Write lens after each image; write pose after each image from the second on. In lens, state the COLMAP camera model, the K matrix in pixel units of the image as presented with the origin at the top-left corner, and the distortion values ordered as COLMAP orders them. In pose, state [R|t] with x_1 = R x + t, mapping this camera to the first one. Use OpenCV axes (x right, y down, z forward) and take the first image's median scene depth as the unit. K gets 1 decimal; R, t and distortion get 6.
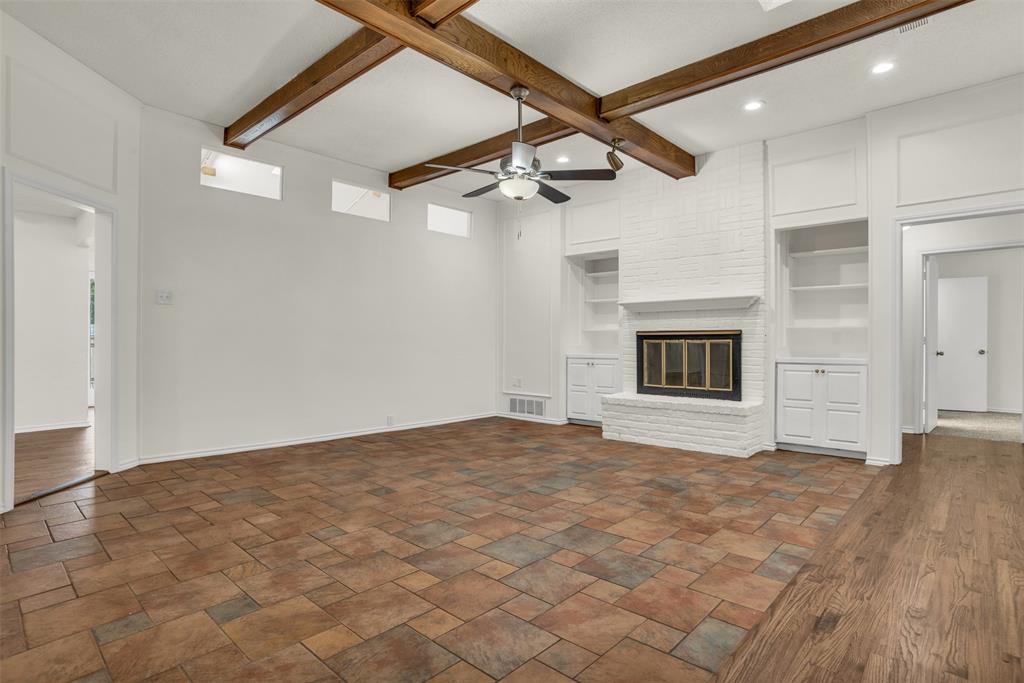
lens RADIAL K [[526.3, 0, 514.1], [0, 526.3, 339.4], [0, 0, 1]] dist [-0.079096, 0.042760]
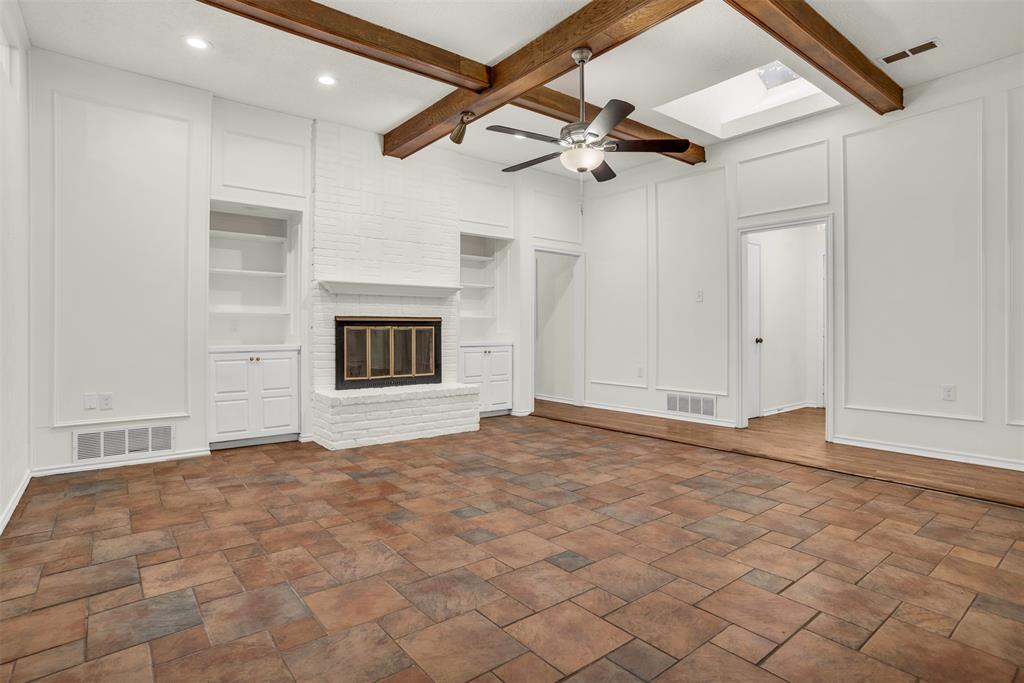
lens RADIAL K [[526.3, 0, 514.1], [0, 526.3, 339.4], [0, 0, 1]] dist [-0.079096, 0.042760]
pose [[0.152640, -0.017944, 0.988119, -0.827944], [-0.003698, 0.999818, 0.018727, 0.008159], [-0.988275, -0.006512, 0.152546, 0.903298]]
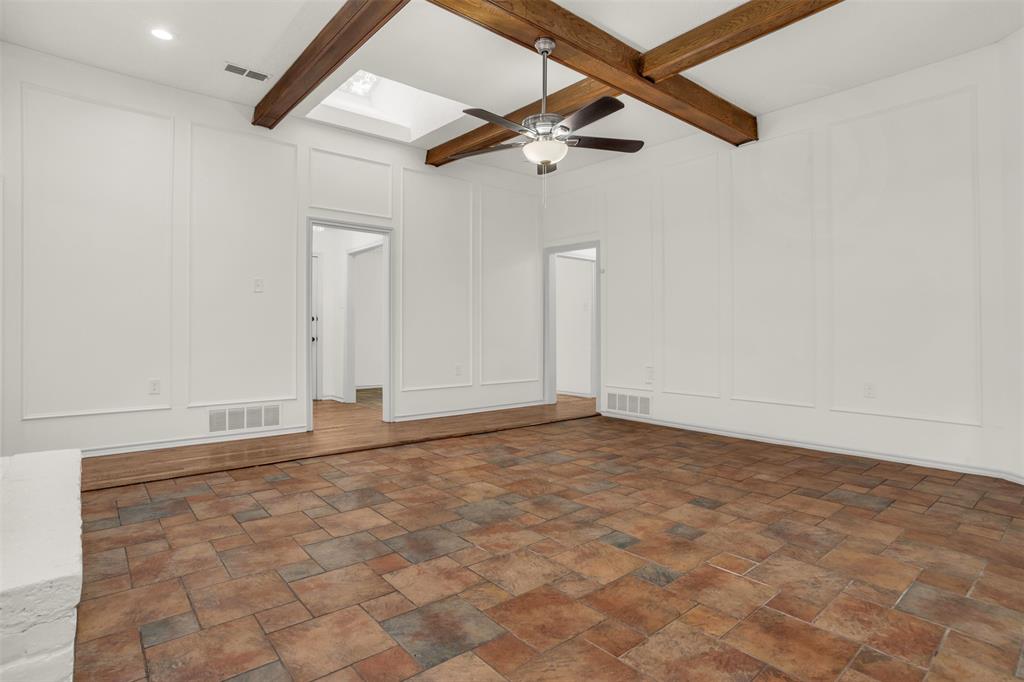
lens RADIAL K [[525.7, 0, 512.3], [0, 525.7, 333.8], [0, 0, 1]] dist [-0.068443, 0.042687]
pose [[-0.992227, -0.007536, 0.124214, -0.042893], [-0.007265, 0.999970, 0.002638, 0.017732], [-0.124230, 0.001715, -0.992252, 1.735873]]
